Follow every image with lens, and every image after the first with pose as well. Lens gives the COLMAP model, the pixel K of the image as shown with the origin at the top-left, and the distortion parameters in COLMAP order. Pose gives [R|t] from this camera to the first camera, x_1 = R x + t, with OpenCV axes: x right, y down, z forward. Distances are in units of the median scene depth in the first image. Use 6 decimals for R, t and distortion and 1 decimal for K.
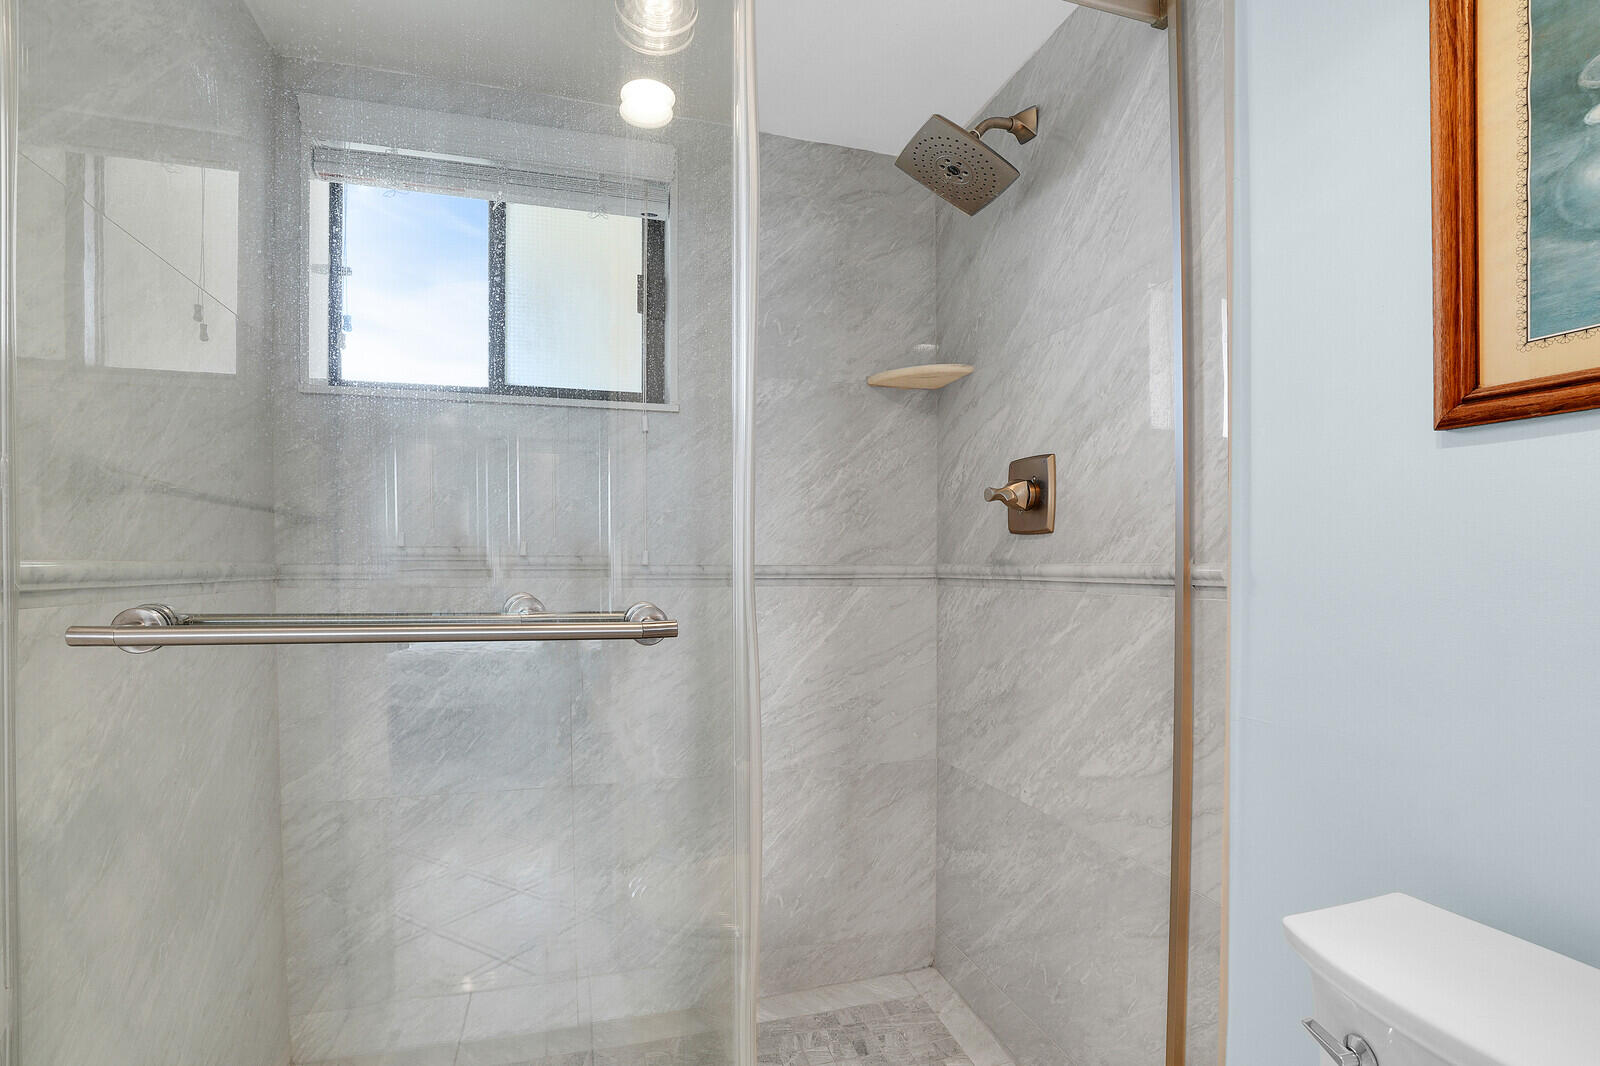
lens RADIAL K [[743.3, 0, 800.0], [0, 743.3, 536.9], [0, 0, 1]] dist [-0.057044, 0.006901]
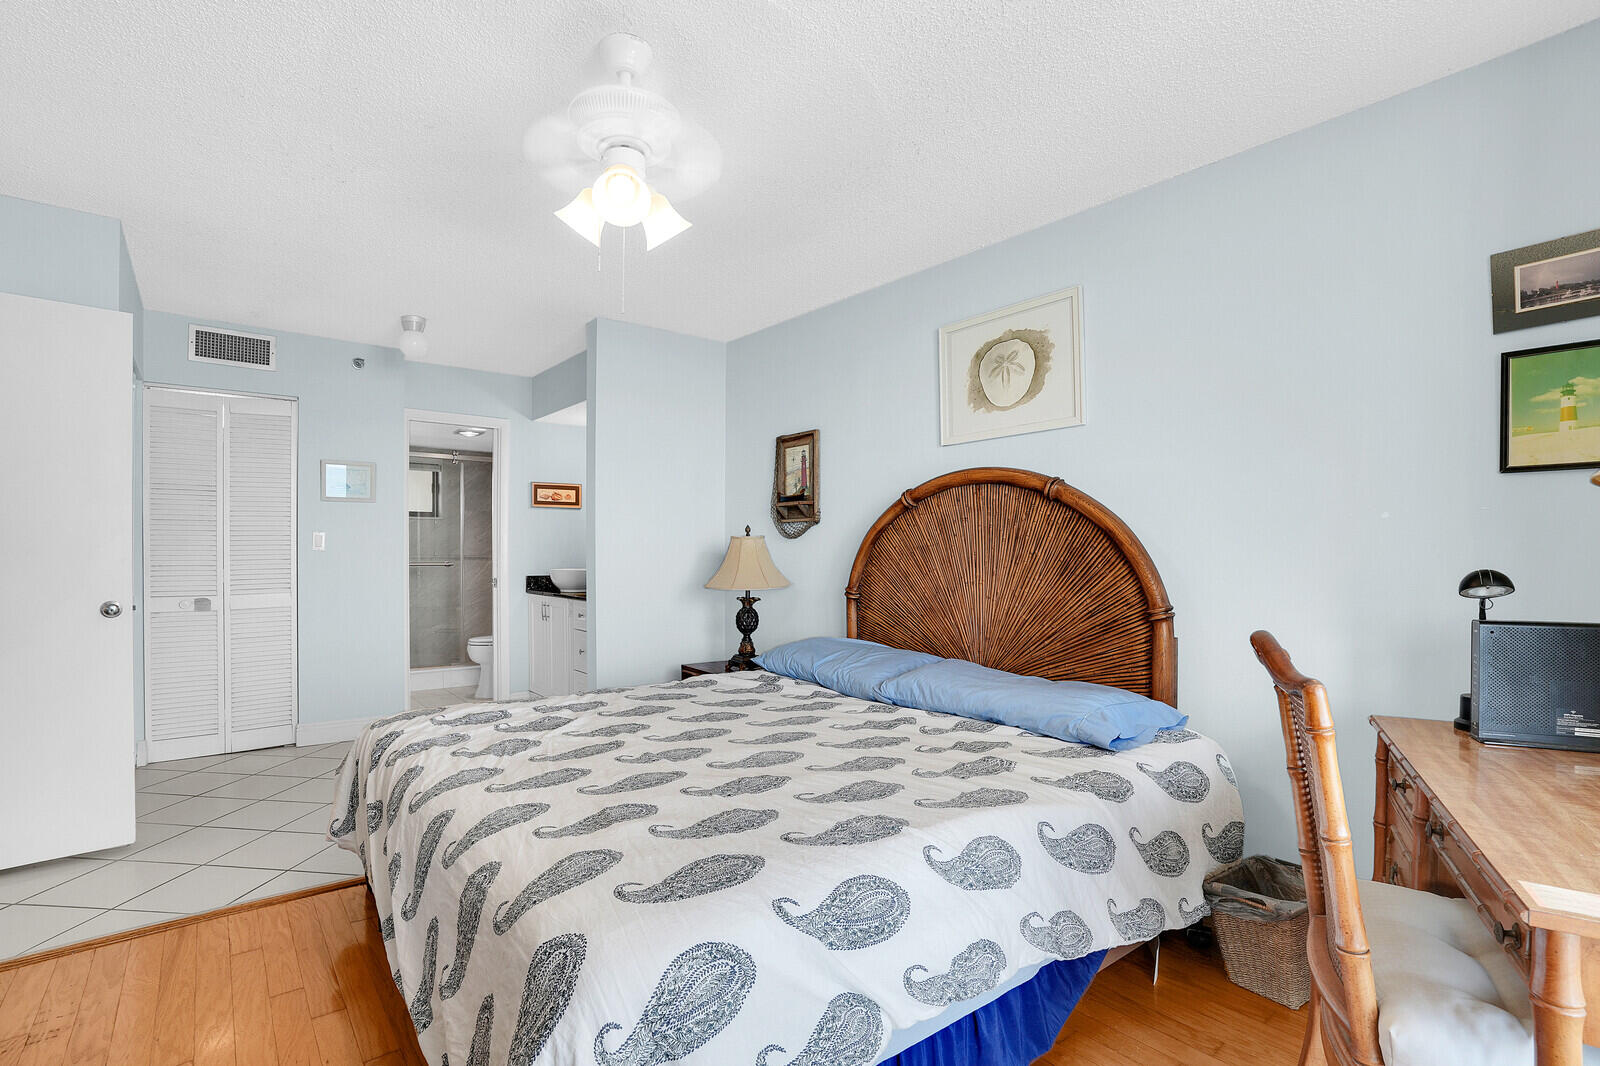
lens RADIAL K [[835.2, 0, 805.4], [0, 835.2, 539.5], [0, 0, 1]] dist [-0.036251, -0.000628]
pose [[0.936638, 0.002276, 0.350292, 0.110518], [-0.010893, 0.999685, 0.022632, -0.175277], [-0.350130, -0.025014, 0.936367, -4.008852]]
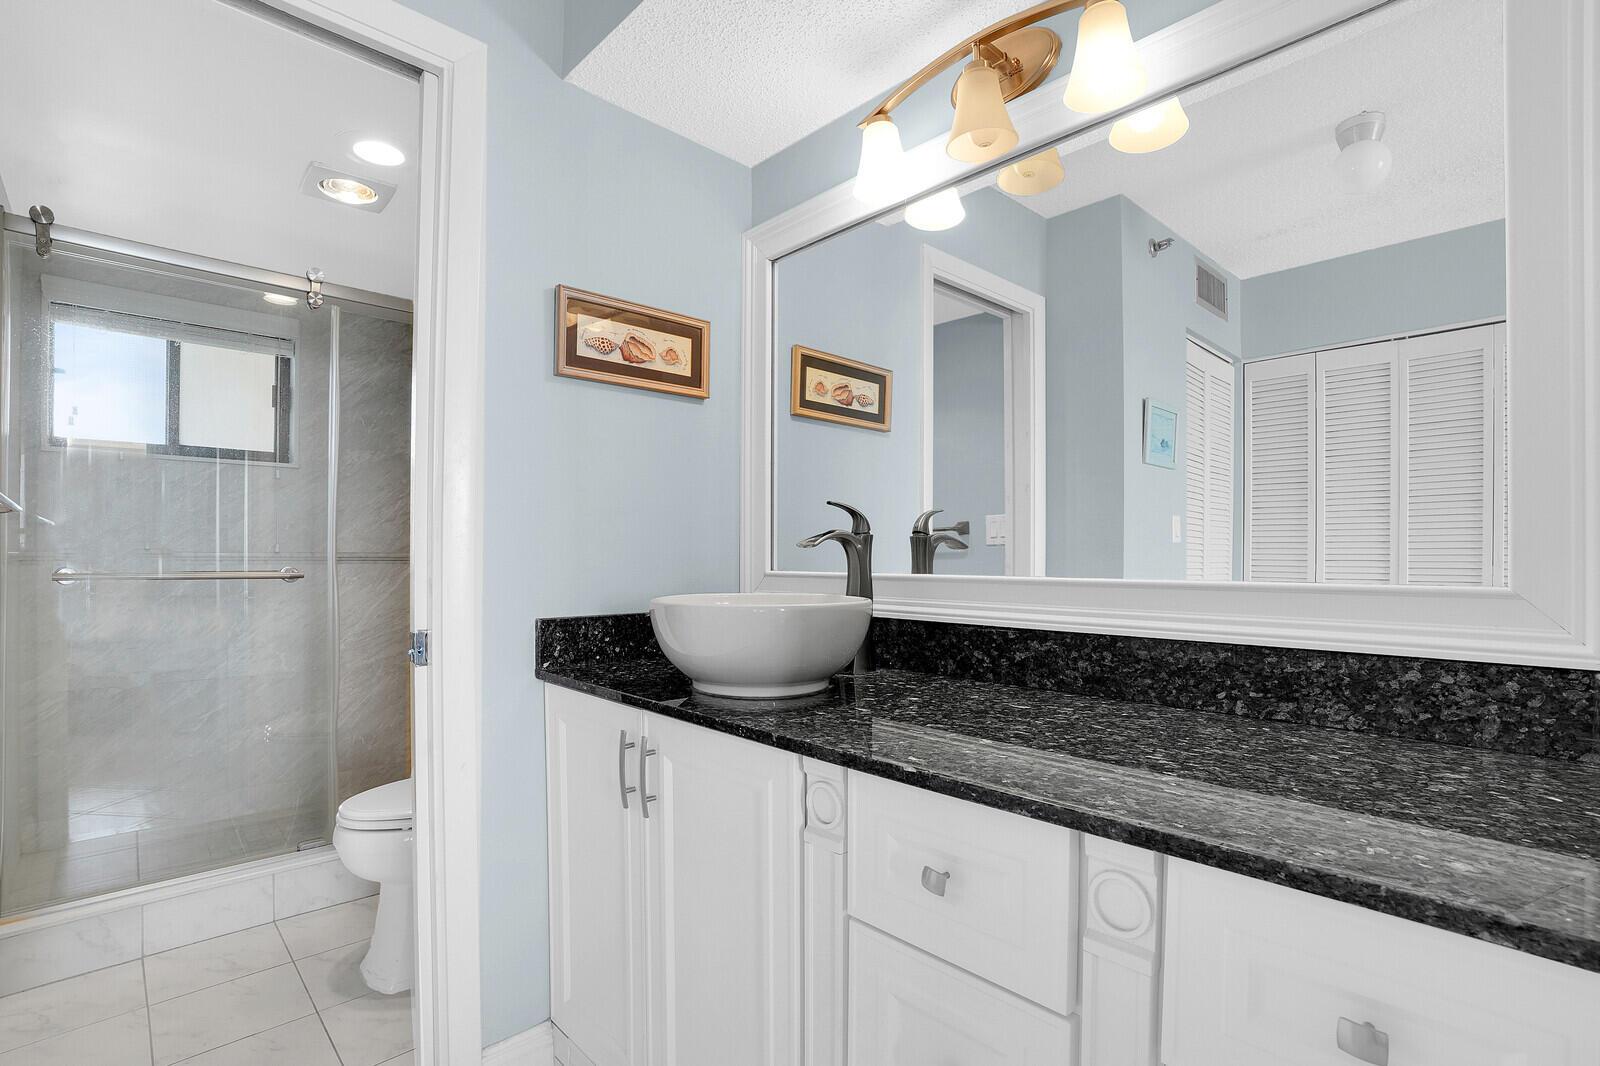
lens RADIAL K [[743.3, 0, 805.5], [0, 743.3, 538.9], [0, 0, 1]] dist [-0.057044, 0.006901]
pose [[0.887608, 0.007927, 0.460532, 0.117809], [-0.013825, 0.999860, 0.009436, -0.027996], [-0.460393, -0.014742, 0.887593, -1.094260]]
